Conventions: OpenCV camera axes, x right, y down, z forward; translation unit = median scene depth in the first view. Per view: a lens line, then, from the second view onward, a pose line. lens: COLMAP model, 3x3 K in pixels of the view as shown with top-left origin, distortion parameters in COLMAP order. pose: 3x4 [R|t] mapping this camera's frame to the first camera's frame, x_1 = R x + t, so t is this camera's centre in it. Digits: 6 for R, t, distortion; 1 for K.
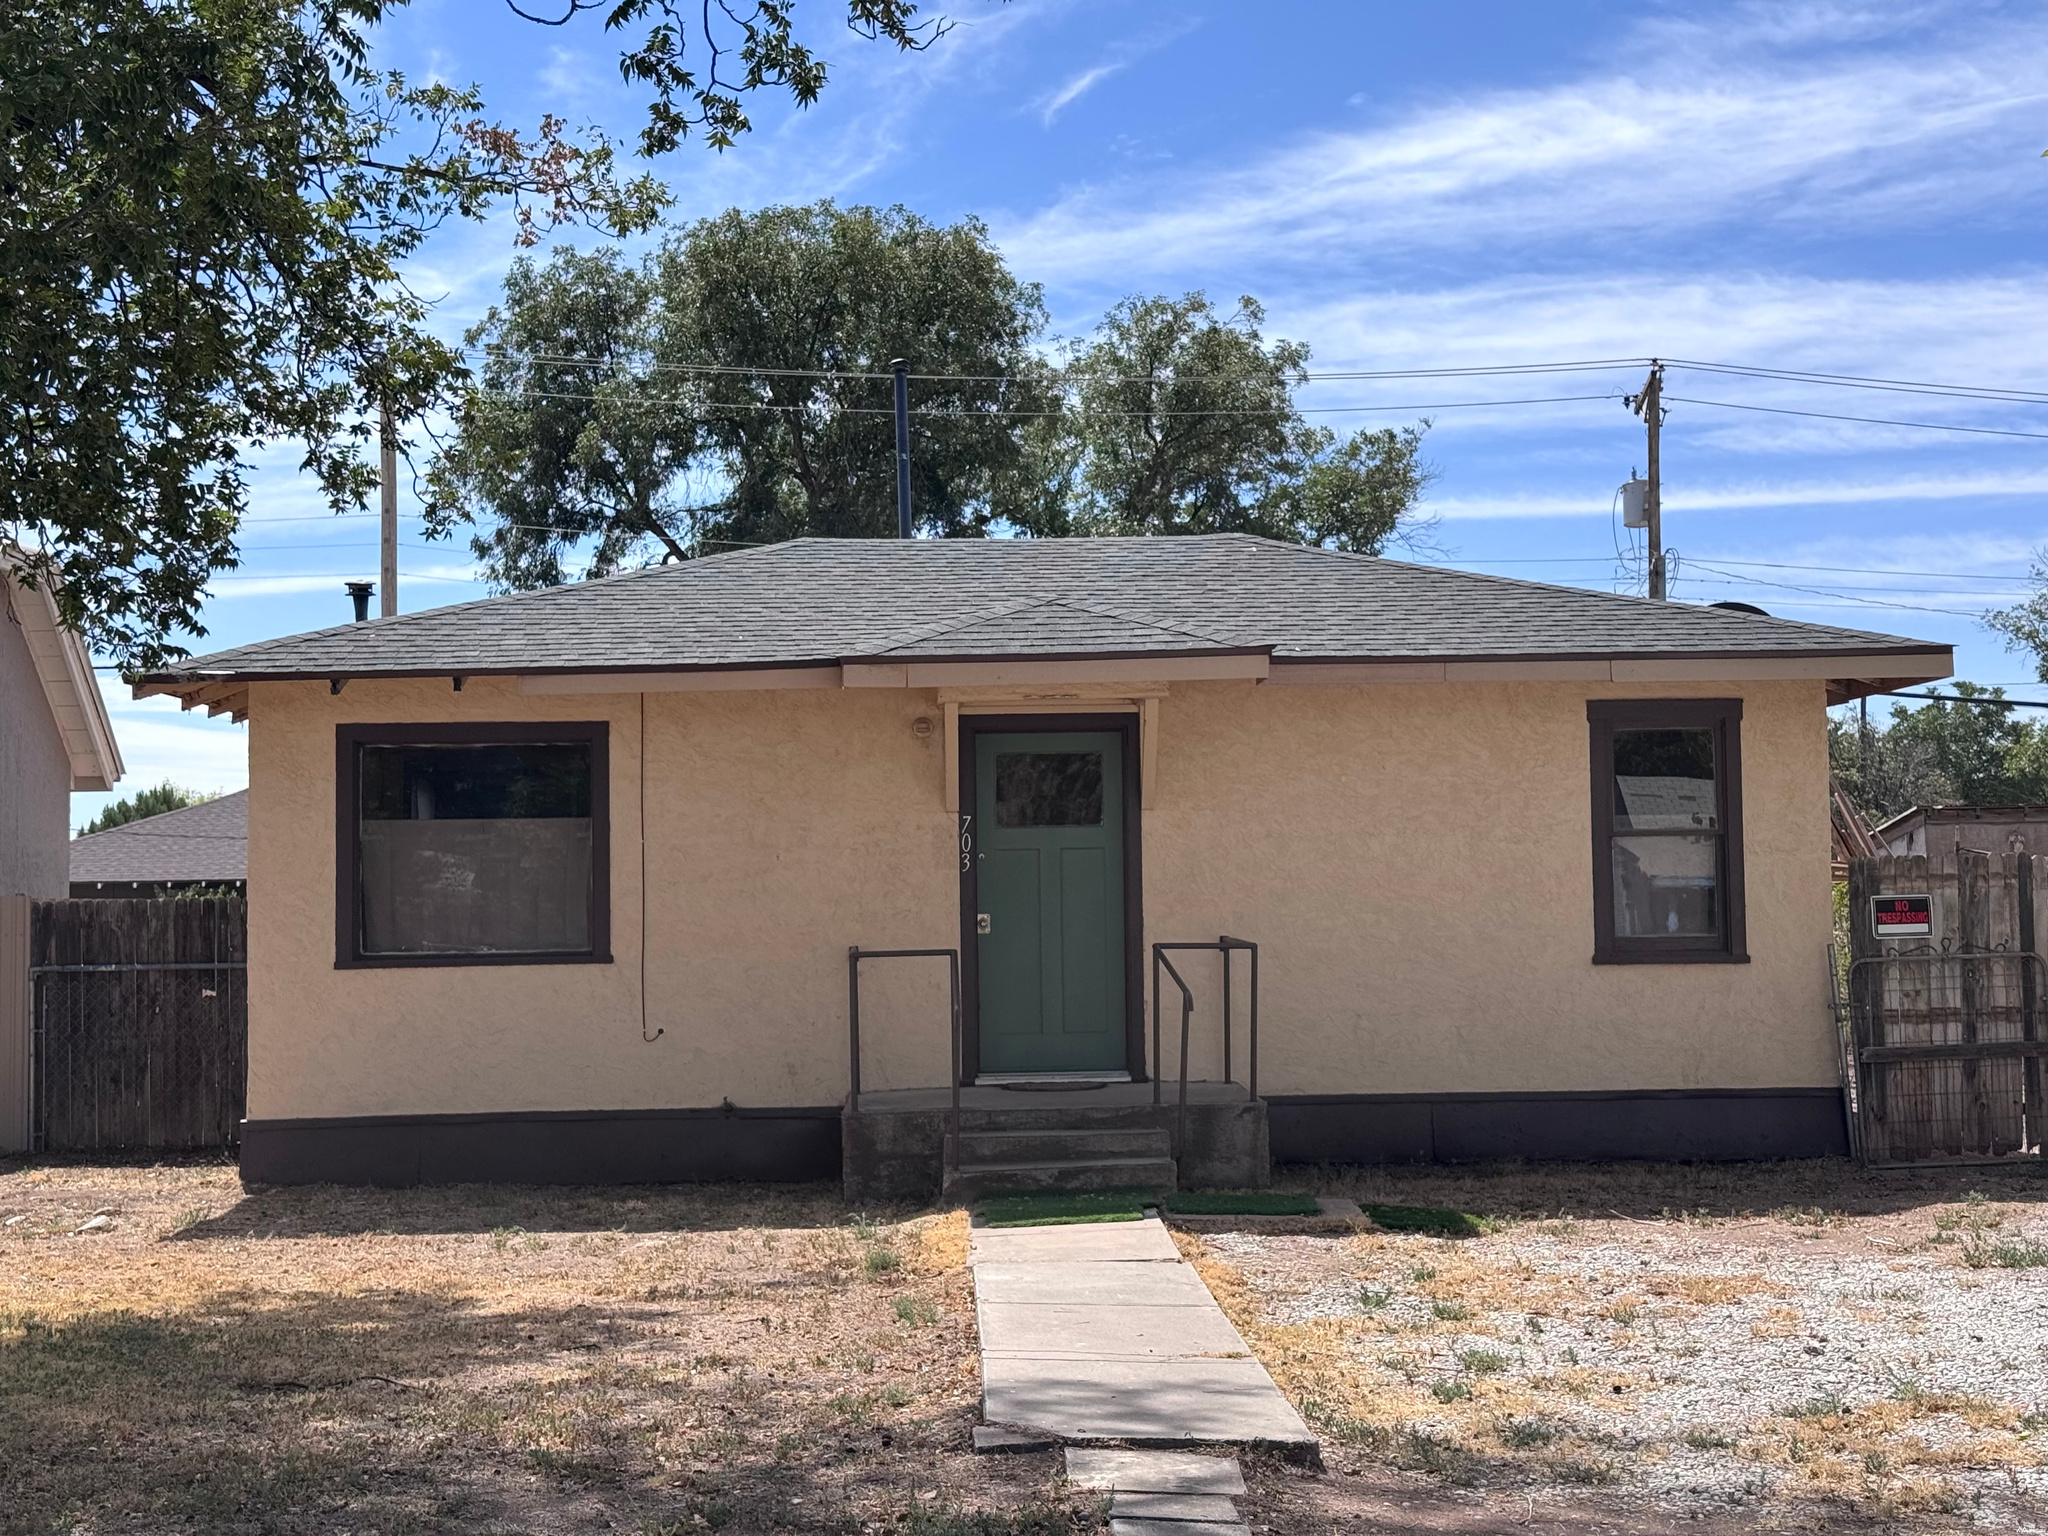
lens RADIAL K [[2863.3, 0, 1028.1], [0, 2863.3, 764.0], [0, 0, 1]] dist [0.084087, 0.000000]
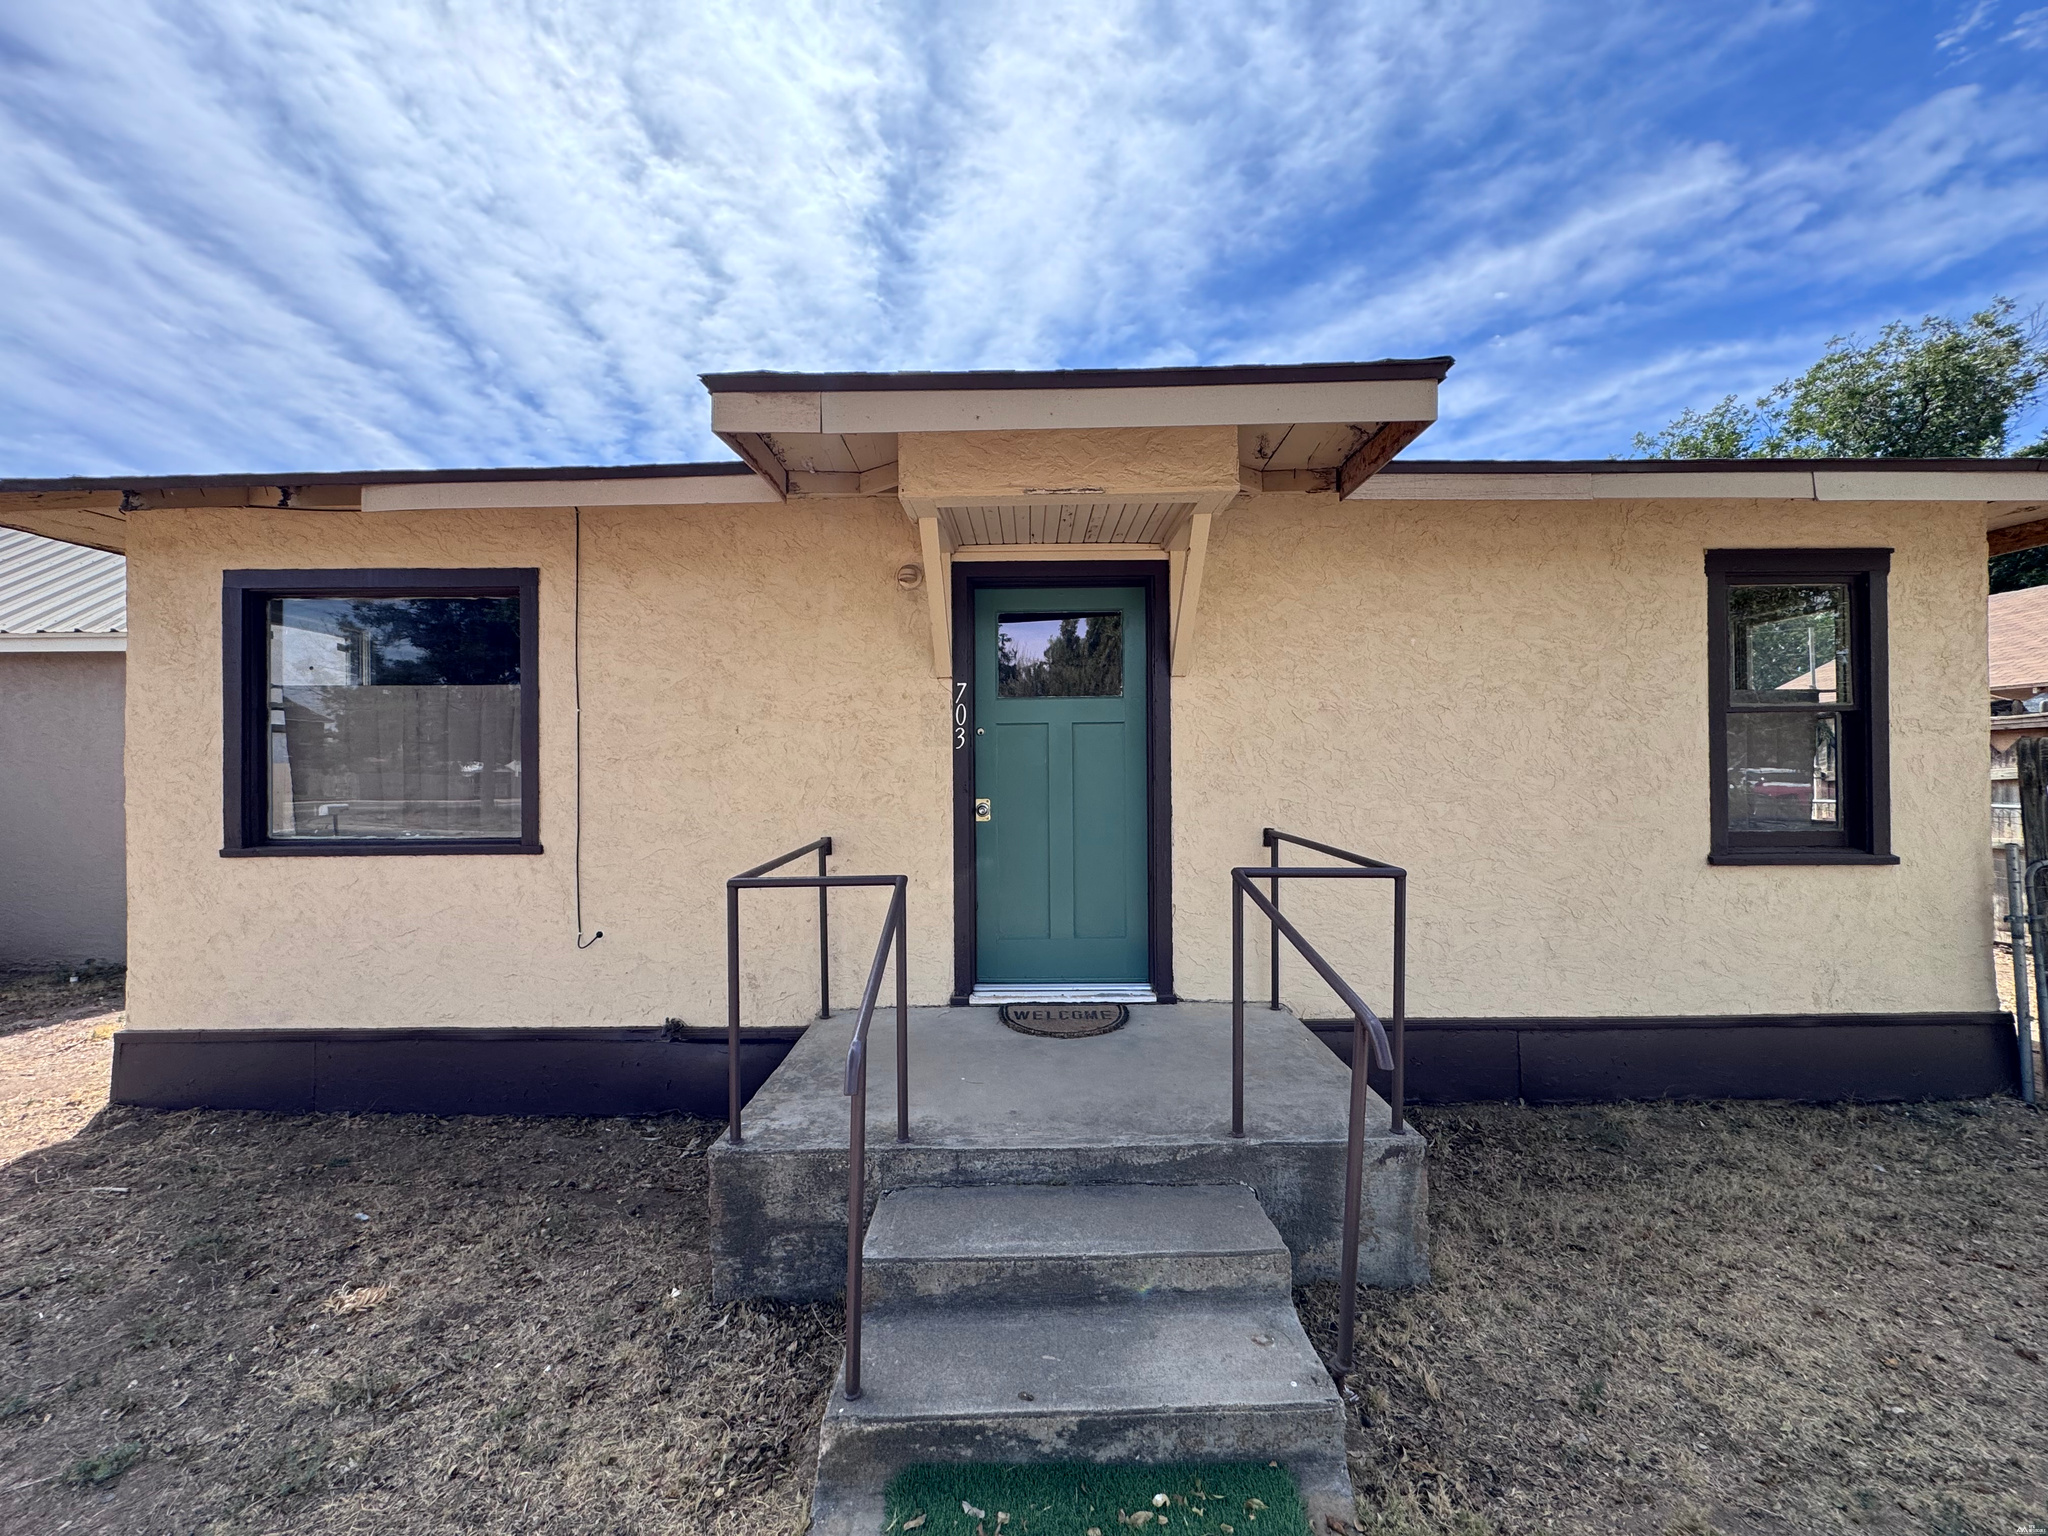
lens RADIAL K [[816.9, 0, 1017.6], [0, 816.9, 752.7], [0, 0, 1]] dist [-0.003832, 0.000743]
pose [[0.999121, 0.007263, -0.041278, 0.004892], [-0.005738, 0.999301, 0.036946, 0.029565], [0.041518, -0.036676, 0.998464, 0.758604]]
